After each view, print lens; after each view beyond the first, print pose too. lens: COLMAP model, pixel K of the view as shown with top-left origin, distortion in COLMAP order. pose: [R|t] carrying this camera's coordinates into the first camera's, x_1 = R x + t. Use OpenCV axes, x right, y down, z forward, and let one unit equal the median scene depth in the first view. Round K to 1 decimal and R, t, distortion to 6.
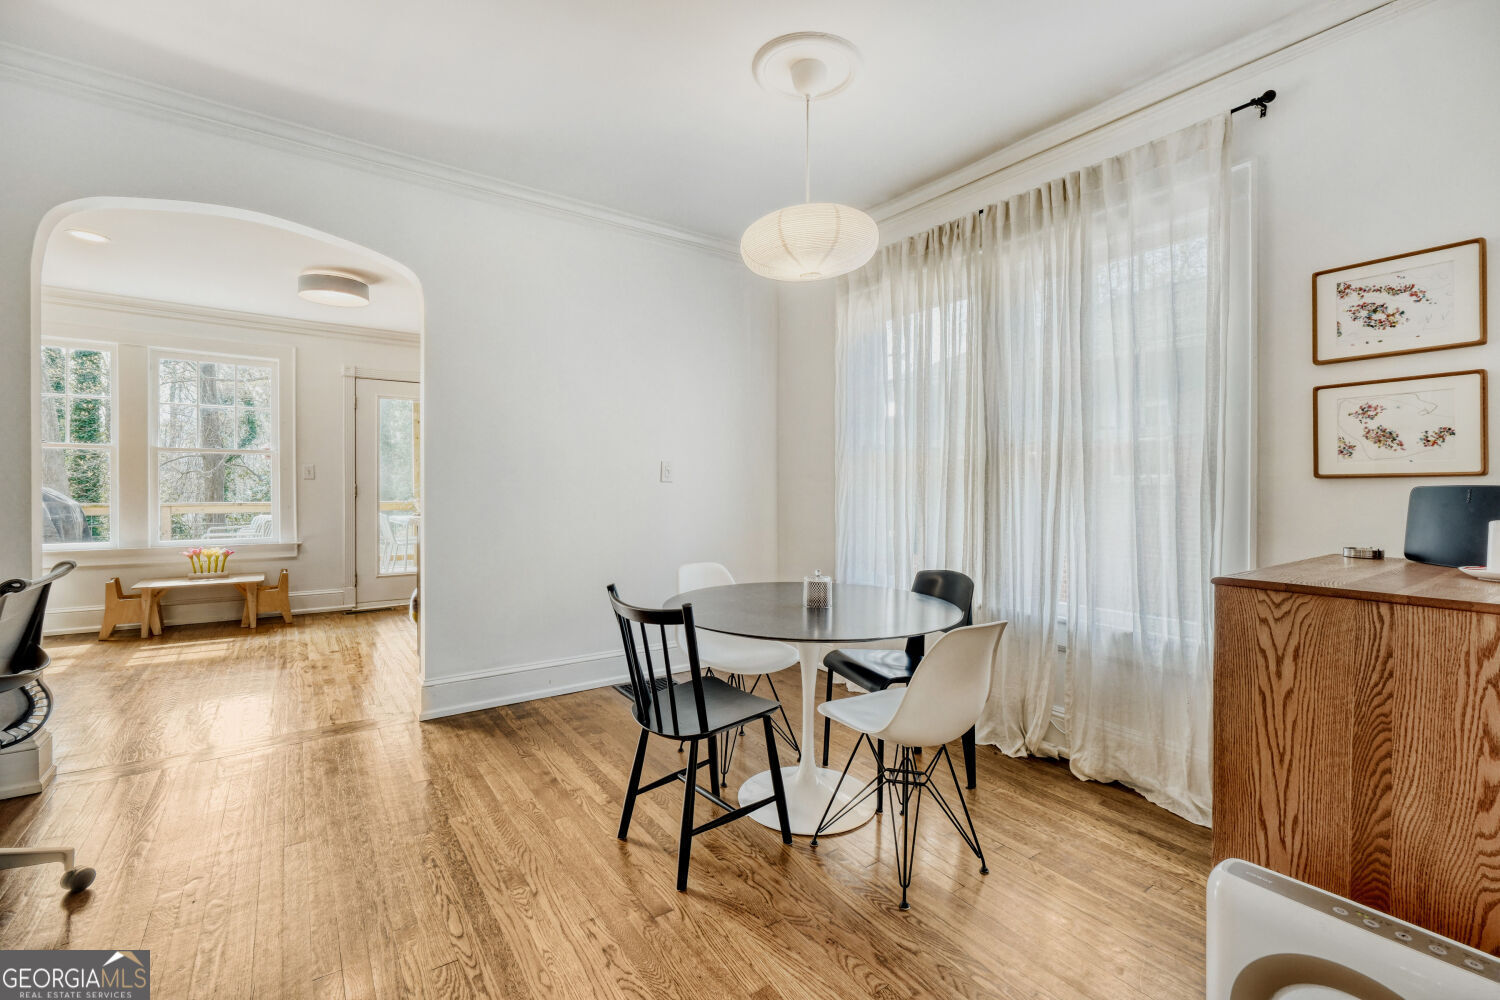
lens RADIAL K [[647.0, 0, 740.1], [0, 647.0, 487.9], [0, 0, 1]] dist [-0.000170, 0.000890]
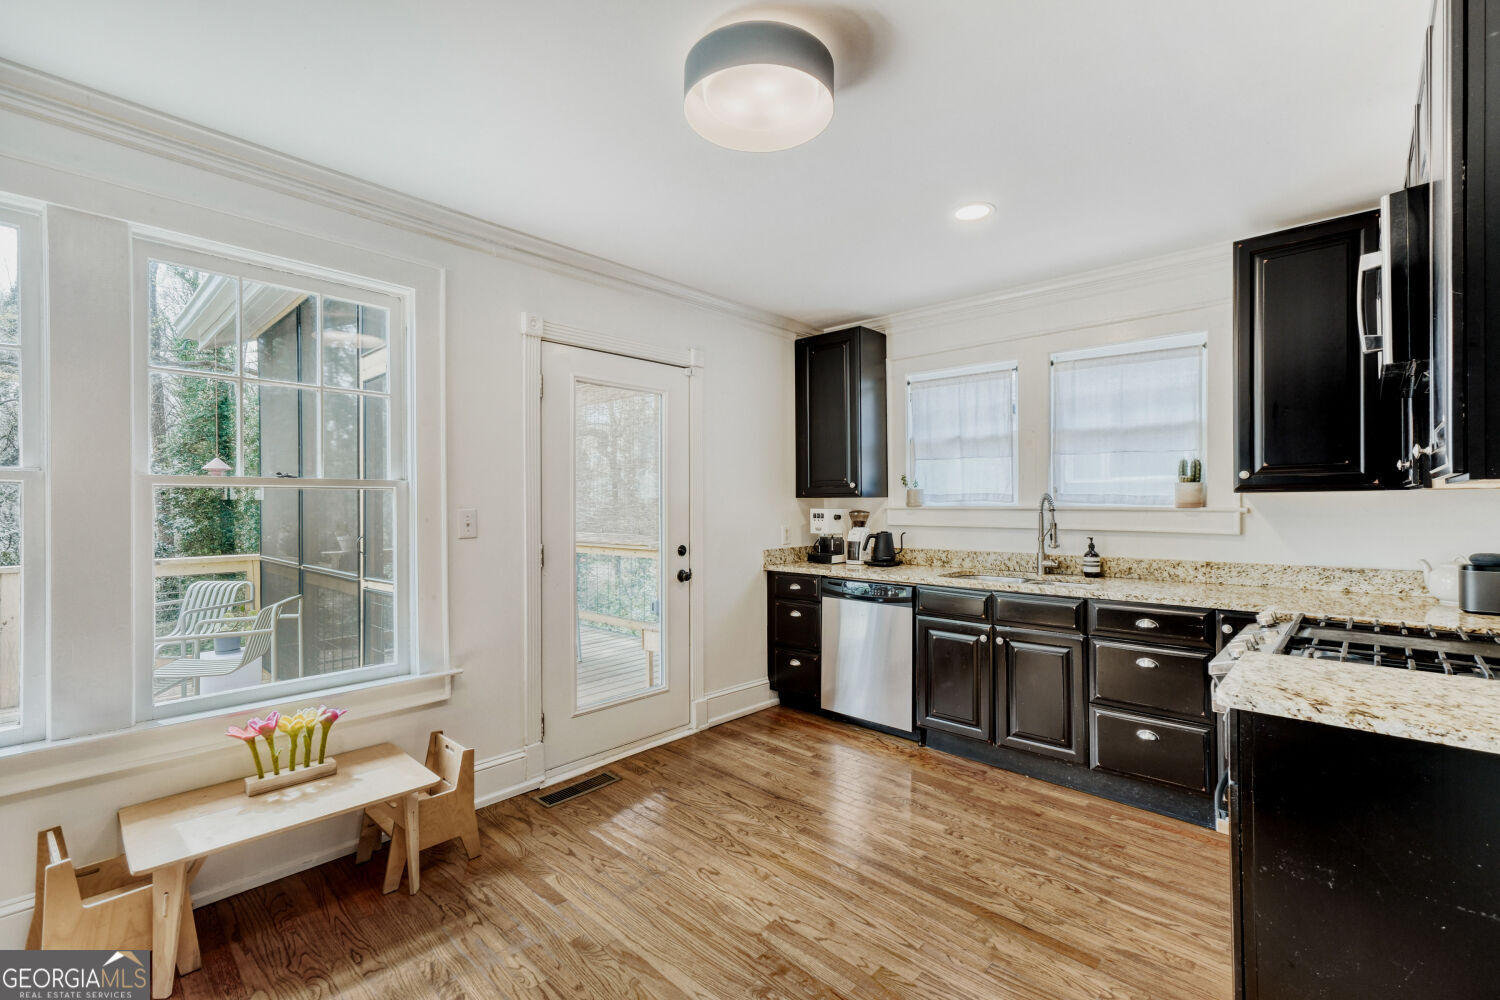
lens RADIAL K [[647.0, 0, 753.9], [0, 647.0, 502.8], [0, 0, 1]] dist [-0.000170, 0.000890]
pose [[0.973216, -0.005734, 0.229820, -0.614628], [0.006365, 0.999978, -0.002004, -0.041882], [-0.229804, 0.003414, 0.973231, 0.509205]]
